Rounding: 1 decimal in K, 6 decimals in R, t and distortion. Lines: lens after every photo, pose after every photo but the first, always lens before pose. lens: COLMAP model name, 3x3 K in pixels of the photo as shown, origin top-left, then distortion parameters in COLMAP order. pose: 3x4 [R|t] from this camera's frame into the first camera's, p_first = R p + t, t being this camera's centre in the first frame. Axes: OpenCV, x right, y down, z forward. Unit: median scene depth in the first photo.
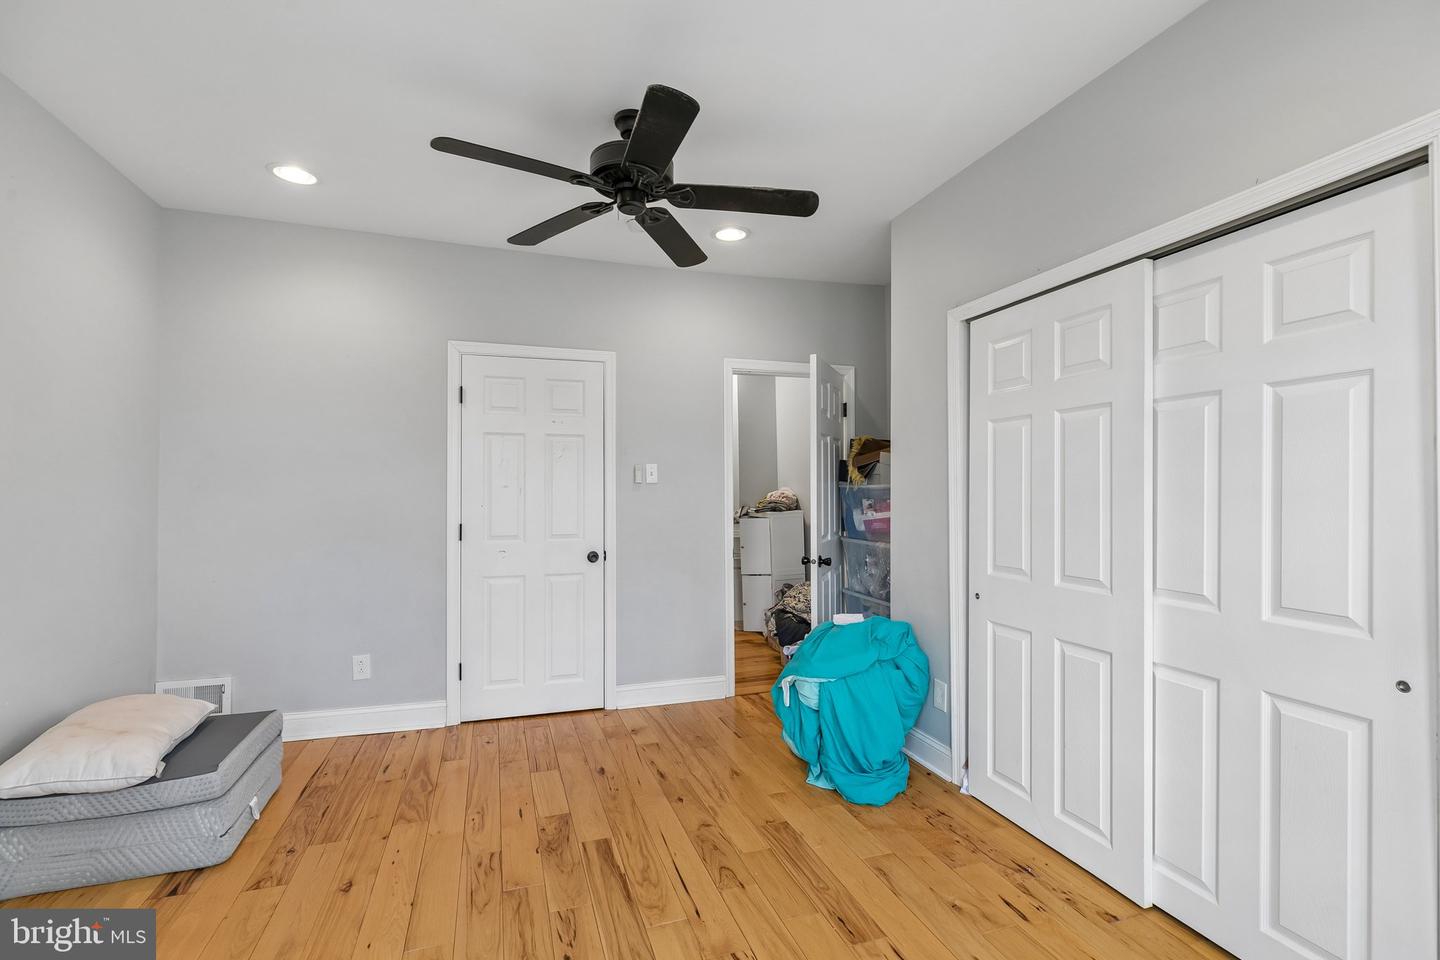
lens RADIAL K [[666.4, 0, 716.4], [0, 666.4, 486.6], [0, 0, 1]] dist [0.013012, -0.002409]
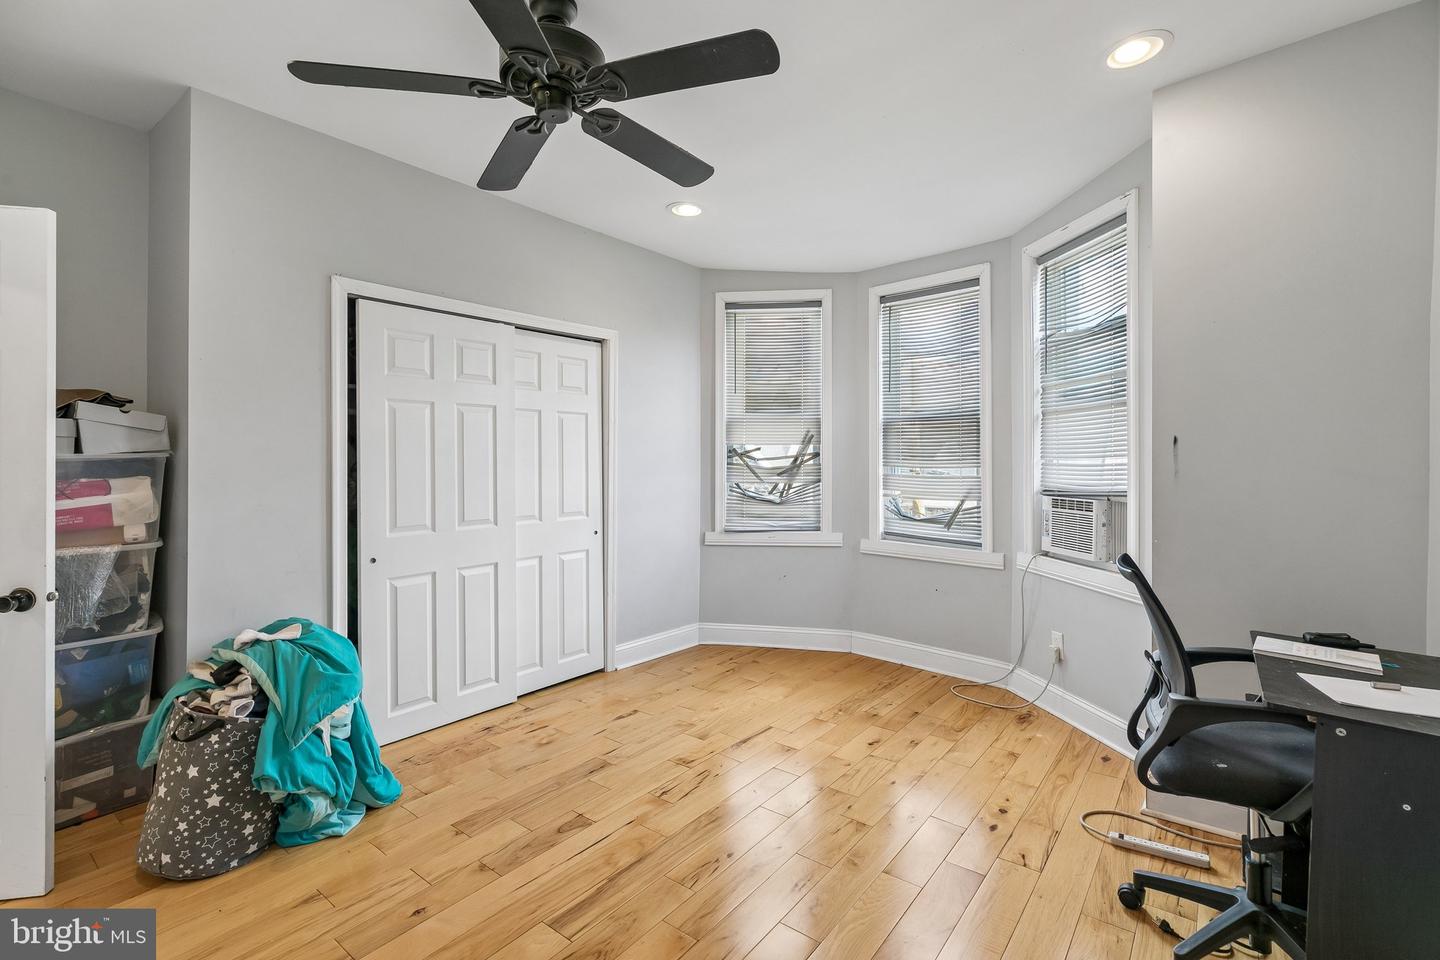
lens RADIAL K [[666.4, 0, 718.6], [0, 666.4, 466.4], [0, 0, 1]] dist [0.013012, -0.002409]
pose [[-0.558302, -0.009644, 0.829582, -0.947841], [0.000523, 0.999928, 0.011977, -0.000294], [-0.829638, 0.007121, -0.558256, 1.335692]]
